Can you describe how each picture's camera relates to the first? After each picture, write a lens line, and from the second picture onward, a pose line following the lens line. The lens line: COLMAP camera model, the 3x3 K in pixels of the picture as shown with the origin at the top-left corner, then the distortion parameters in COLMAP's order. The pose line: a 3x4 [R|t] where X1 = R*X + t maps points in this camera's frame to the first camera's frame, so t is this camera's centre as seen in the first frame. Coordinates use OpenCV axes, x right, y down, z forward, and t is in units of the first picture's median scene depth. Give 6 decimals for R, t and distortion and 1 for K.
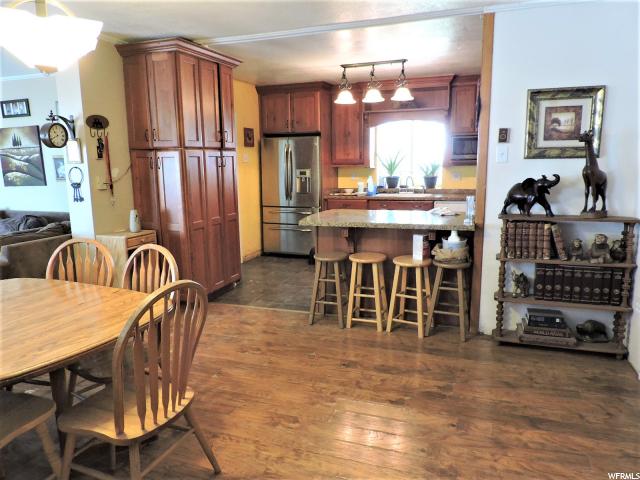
lens RADIAL K [[457.3, 0, 320.0], [0, 457.3, 240.0], [0, 0, 1]] dist [-0.018737, -0.003665]
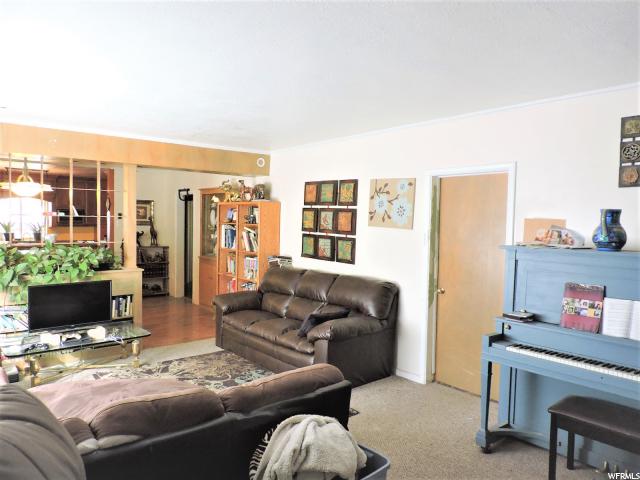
lens RADIAL K [[459.3, 0, 320.0], [0, 459.3, 240.0], [0, 0, 1]] dist [-0.011452, 0.002378]
pose [[0.500962, -0.012271, 0.865382, -0.943922], [0.122967, 0.990765, -0.057136, 0.140753], [-0.856689, 0.135036, 0.497845, -0.916207]]
